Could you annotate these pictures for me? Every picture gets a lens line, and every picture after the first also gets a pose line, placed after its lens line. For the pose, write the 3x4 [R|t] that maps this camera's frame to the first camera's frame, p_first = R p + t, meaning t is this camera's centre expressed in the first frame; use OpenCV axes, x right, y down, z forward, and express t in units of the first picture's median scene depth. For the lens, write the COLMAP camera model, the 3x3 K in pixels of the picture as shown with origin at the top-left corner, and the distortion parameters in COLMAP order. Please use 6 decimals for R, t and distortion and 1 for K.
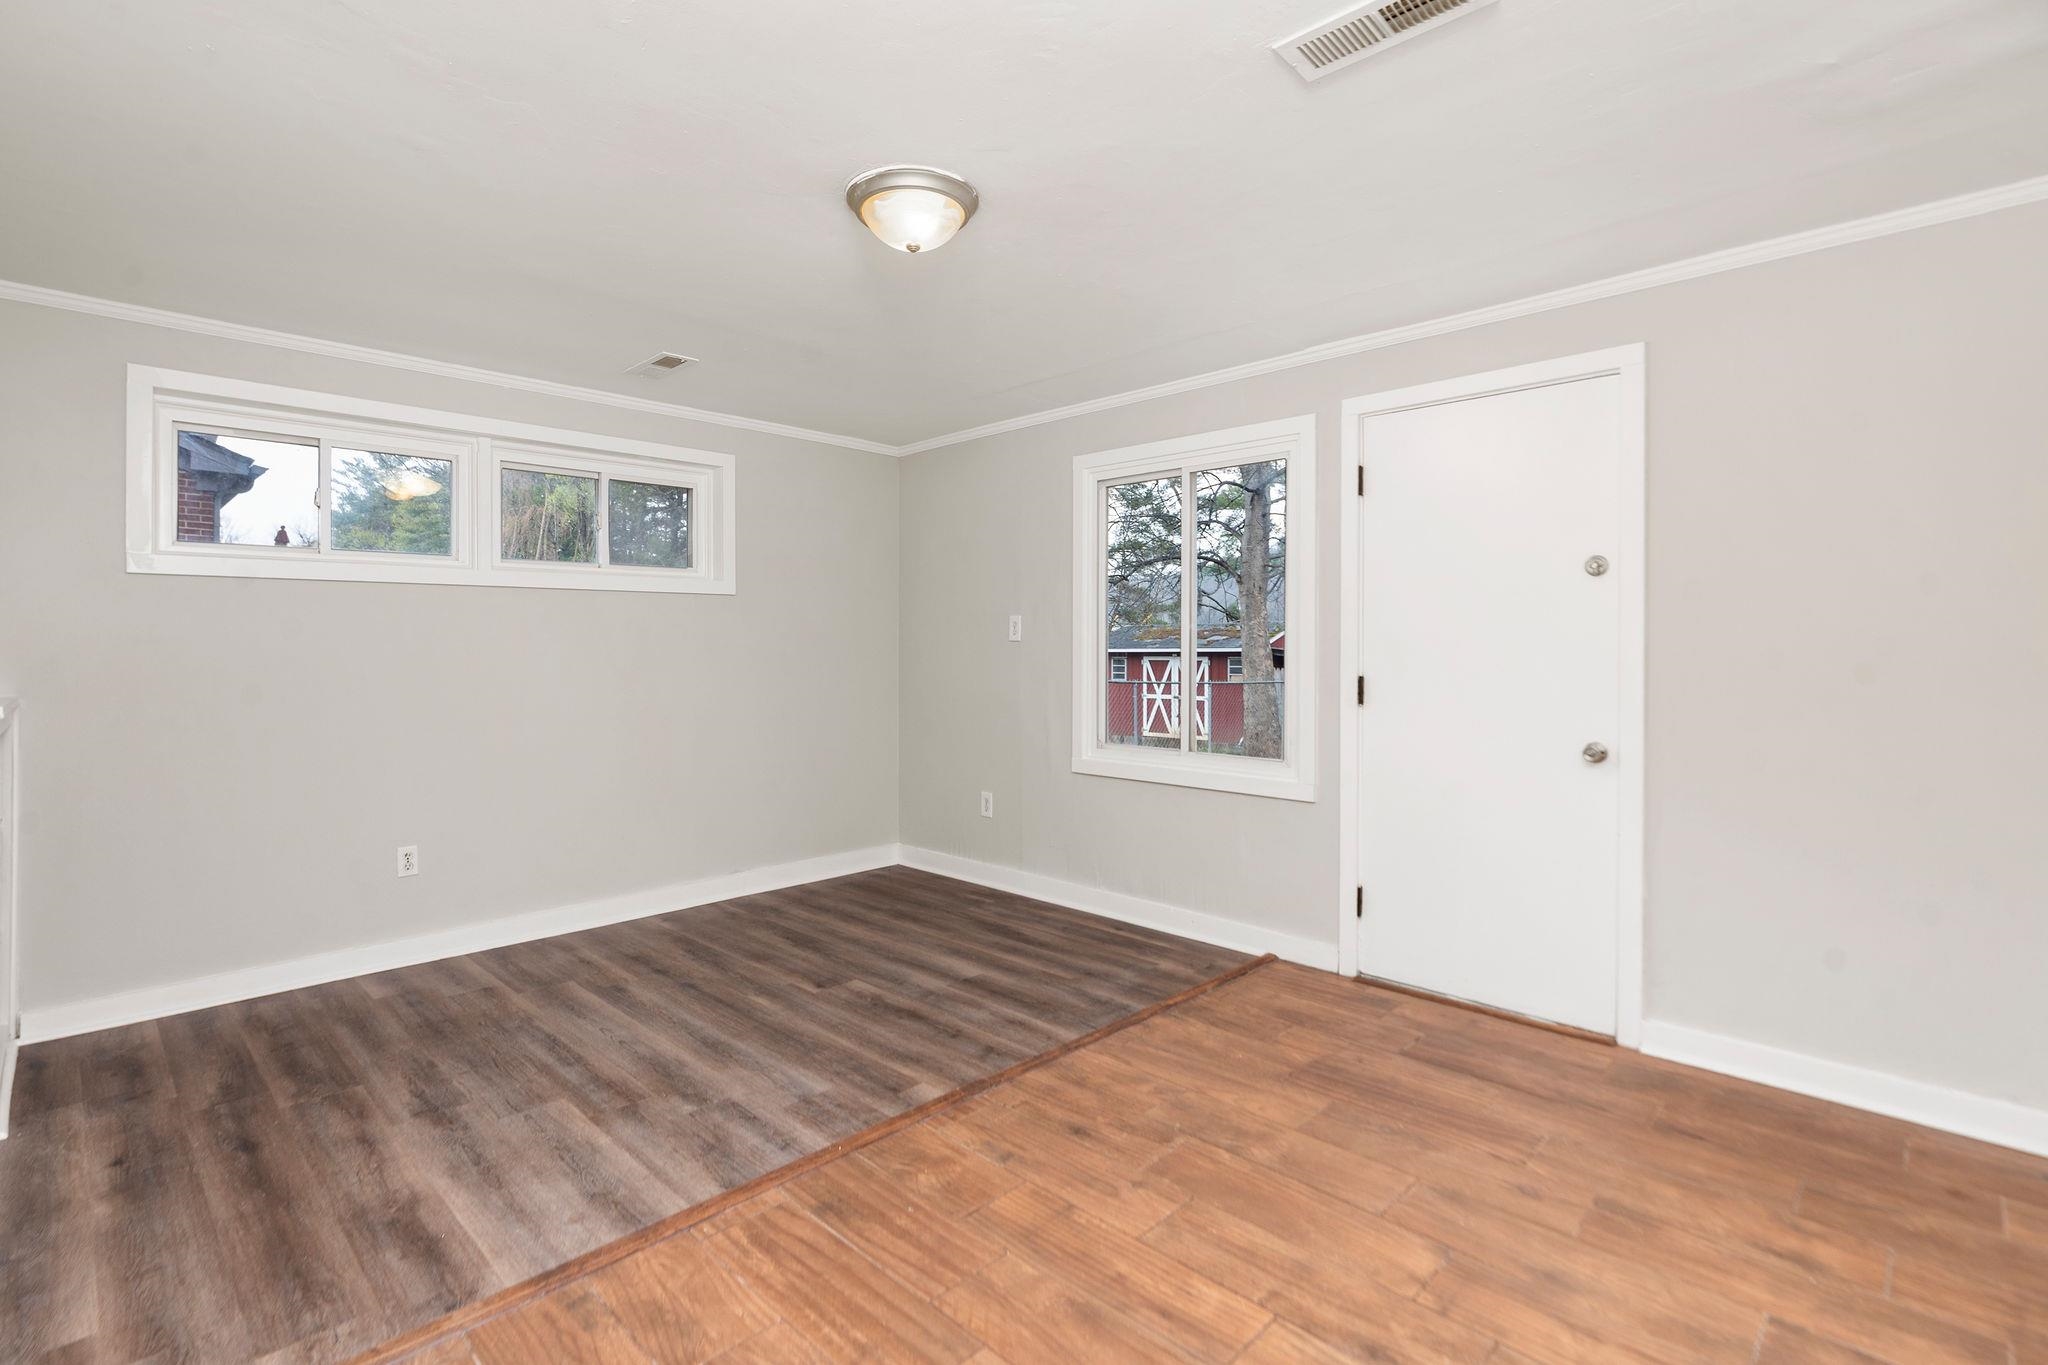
lens RADIAL K [[950.8, 0, 1012.8], [0, 950.8, 656.2], [0, 0, 1]] dist [-0.003829, 0.000481]
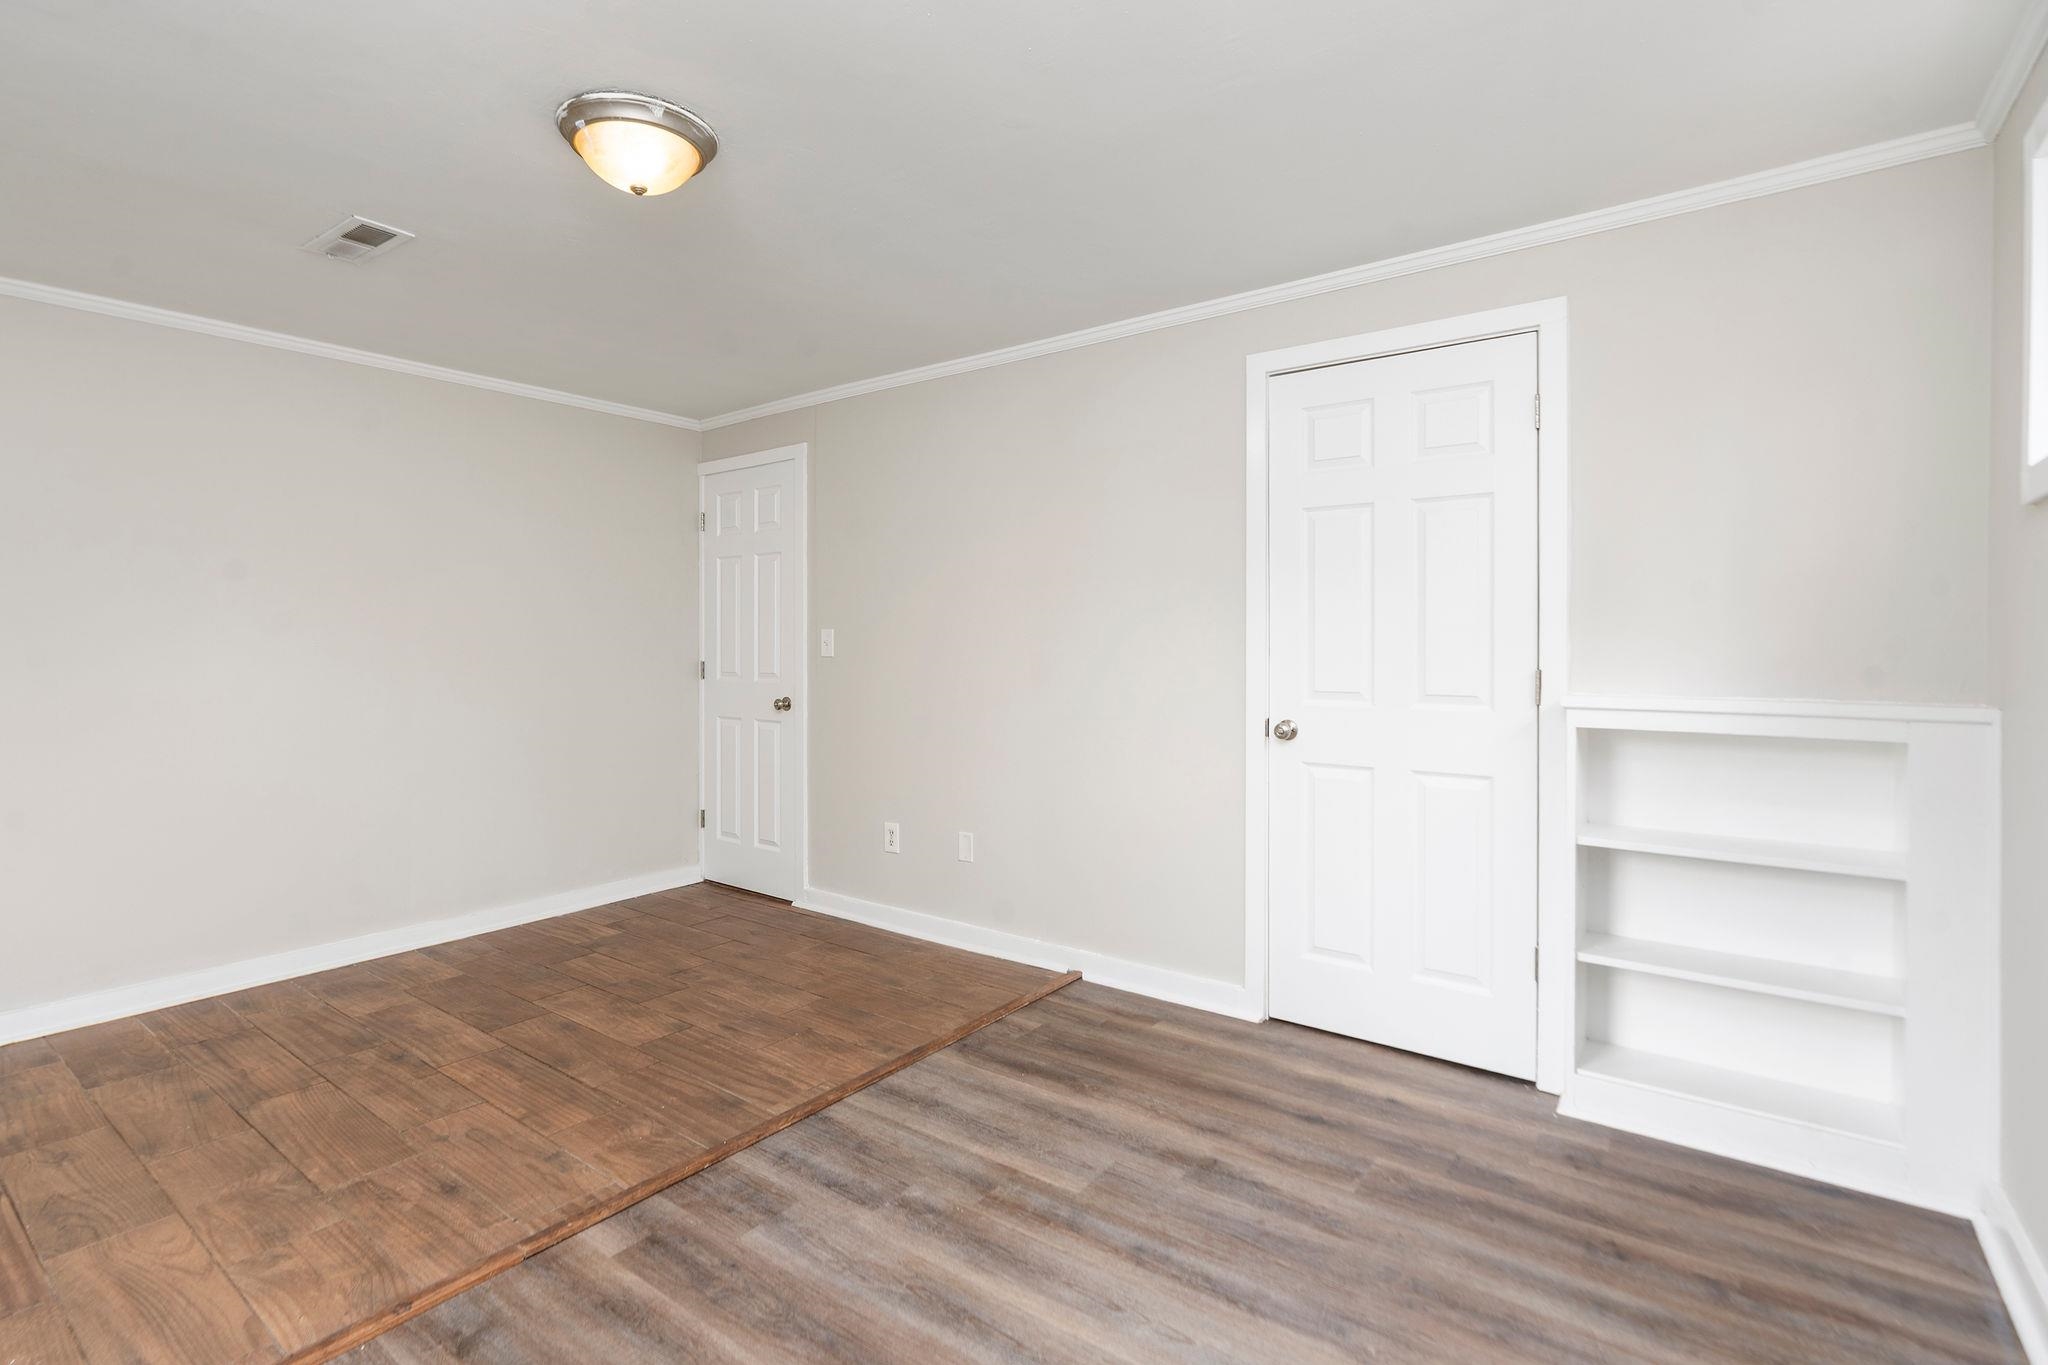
lens RADIAL K [[950.8, 0, 1012.8], [0, 950.8, 656.2], [0, 0, 1]] dist [-0.003829, 0.000481]
pose [[-0.990335, 0.008474, -0.138438, -0.337070], [0.005592, 0.999760, 0.021191, -0.015715], [0.138584, 0.020212, -0.990144, 1.958004]]
